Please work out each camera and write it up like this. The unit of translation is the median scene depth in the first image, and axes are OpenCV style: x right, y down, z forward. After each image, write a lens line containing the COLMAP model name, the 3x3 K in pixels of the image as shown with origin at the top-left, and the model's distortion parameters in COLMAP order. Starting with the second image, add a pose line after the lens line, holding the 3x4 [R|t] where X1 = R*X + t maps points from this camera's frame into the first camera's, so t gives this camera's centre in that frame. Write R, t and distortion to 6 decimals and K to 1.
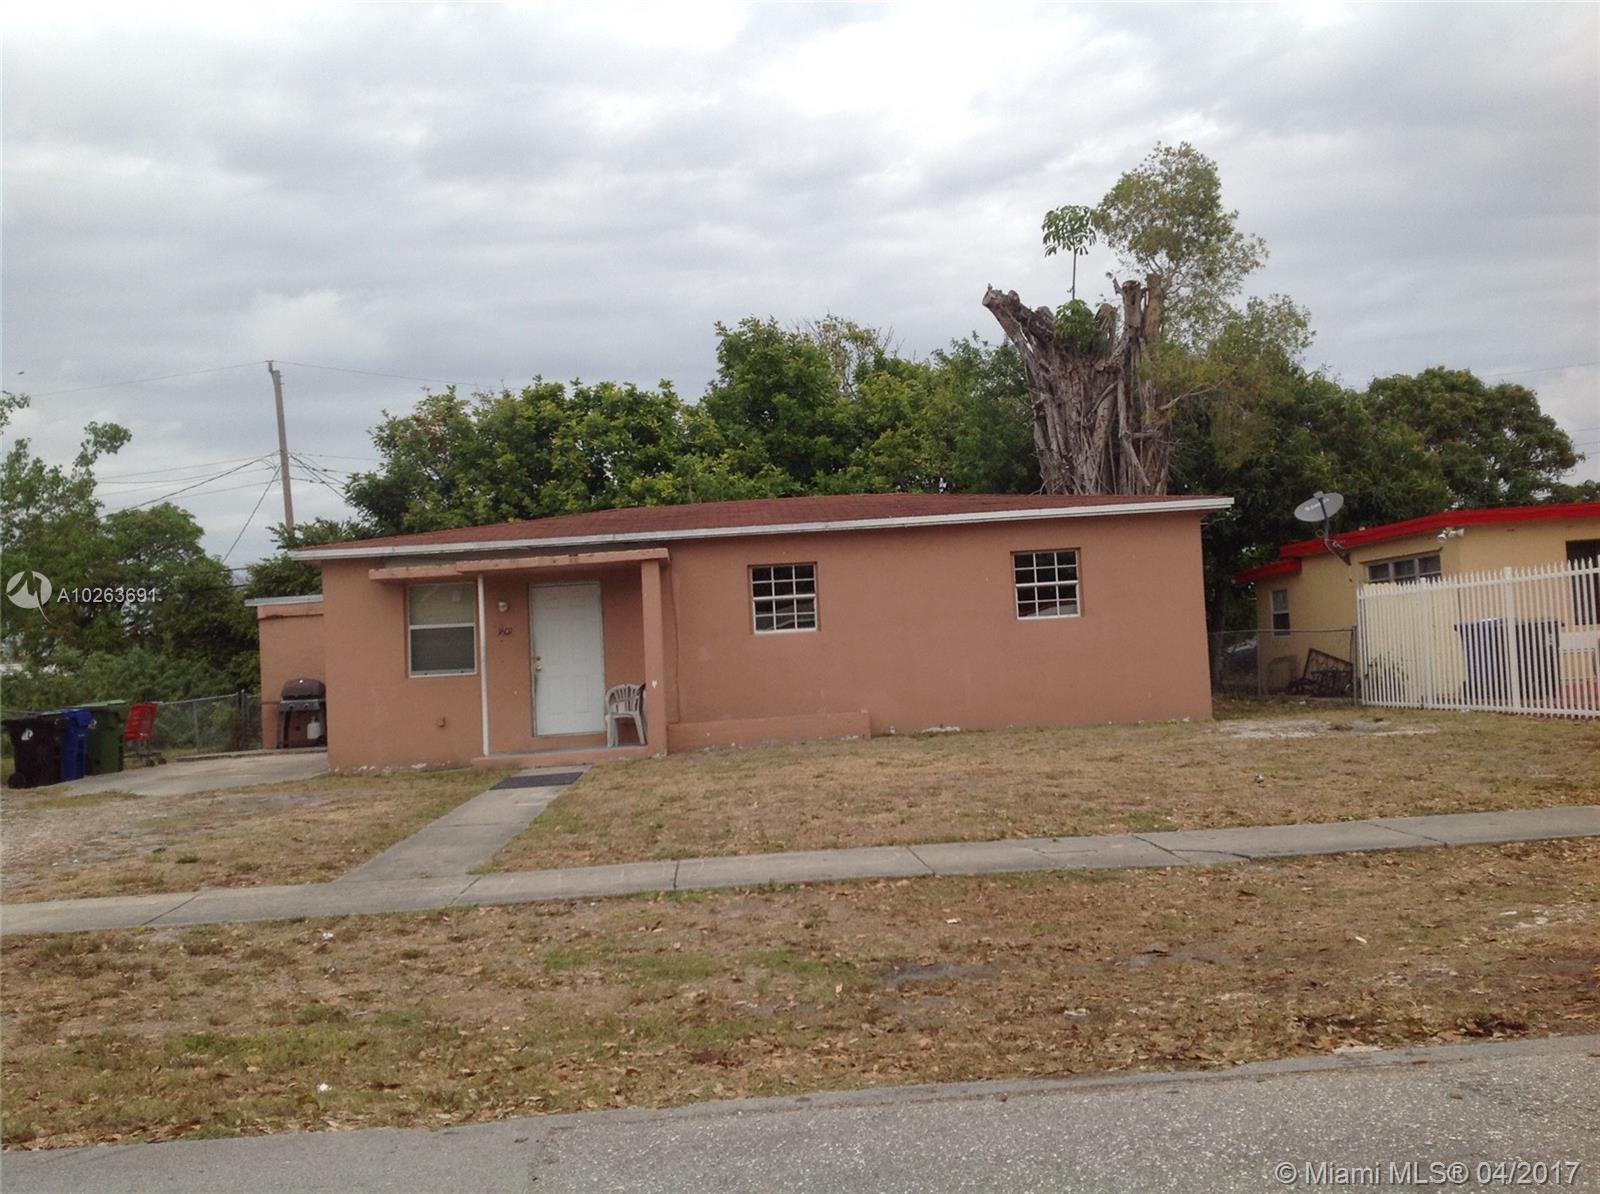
lens RADIAL K [[1575.4, 0, 798.4], [0, 1575.4, 584.8], [0, 0, 1]] dist [0.006068, 0.000000]
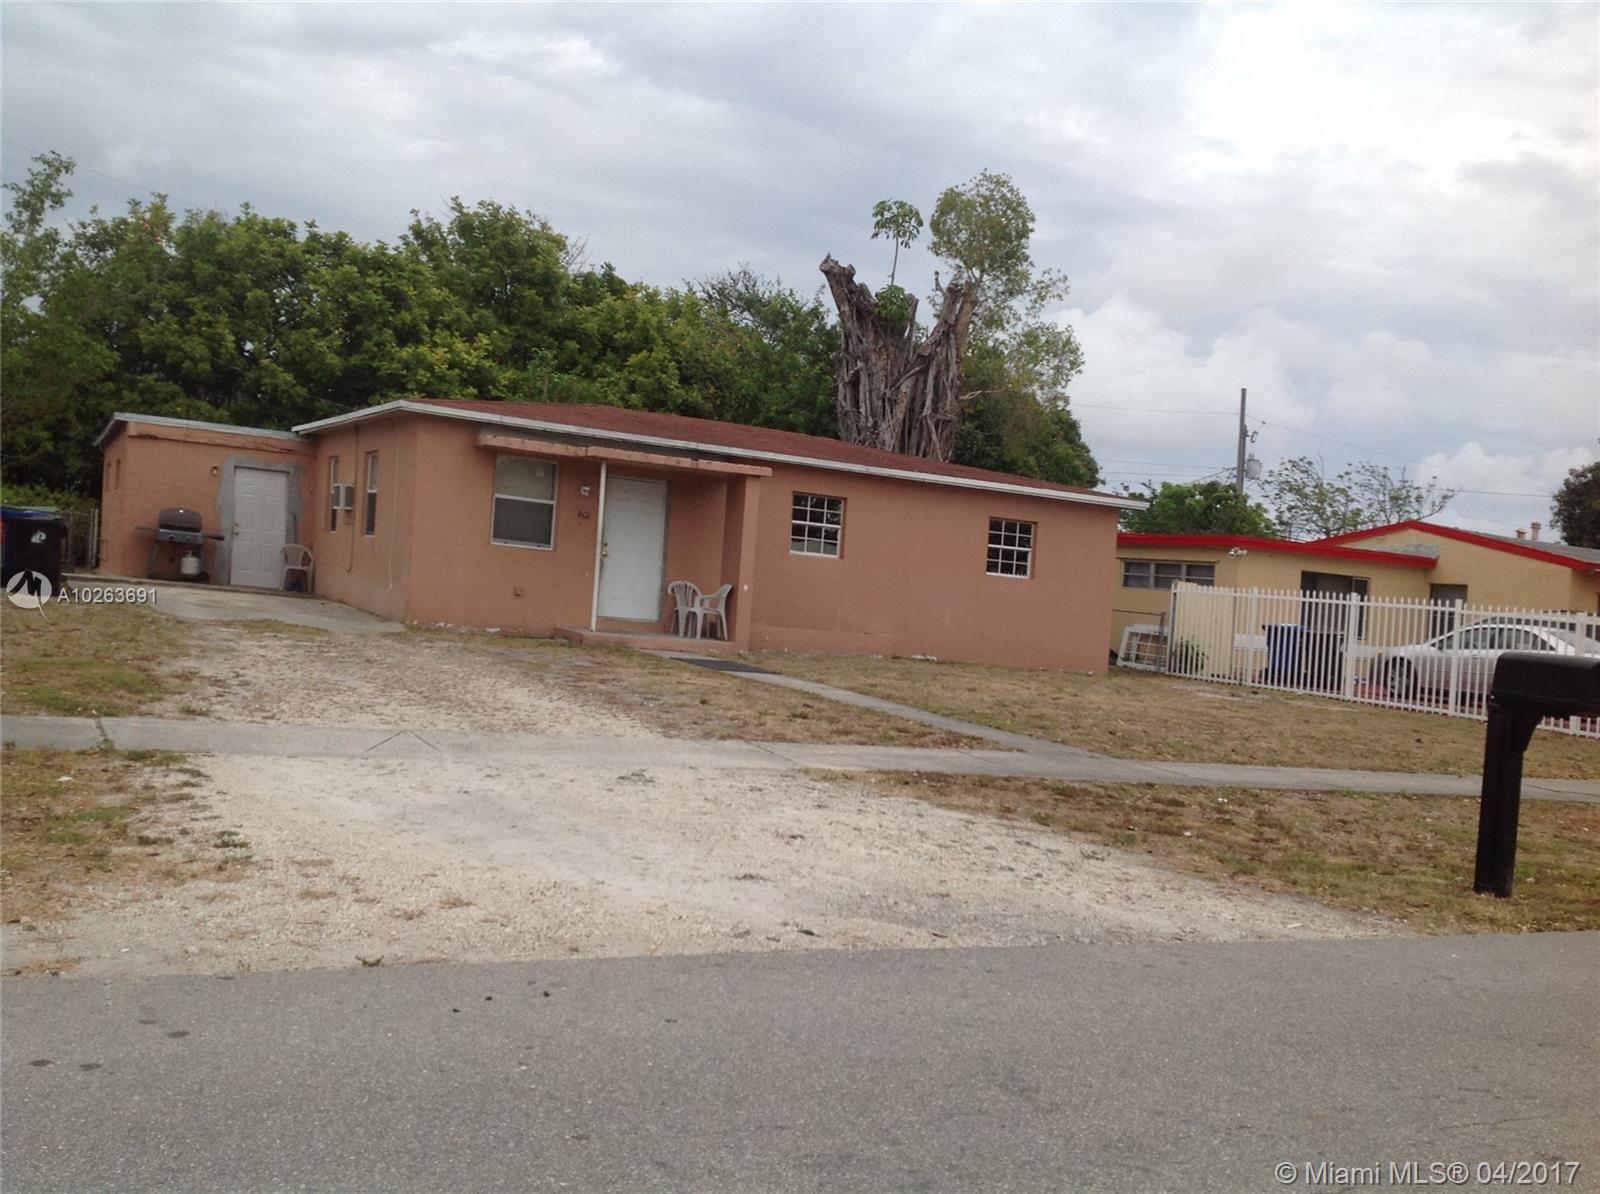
lens RADIAL K [[1575.4, 0, 803.7], [0, 1575.4, 609.0], [0, 0, 1]] dist [0.006068, 0.000000]
pose [[0.868368, 0.132388, 0.477923, -0.404472], [-0.169337, 0.984942, 0.034842, 0.021948], [-0.466114, -0.111186, 0.877710, 0.001447]]
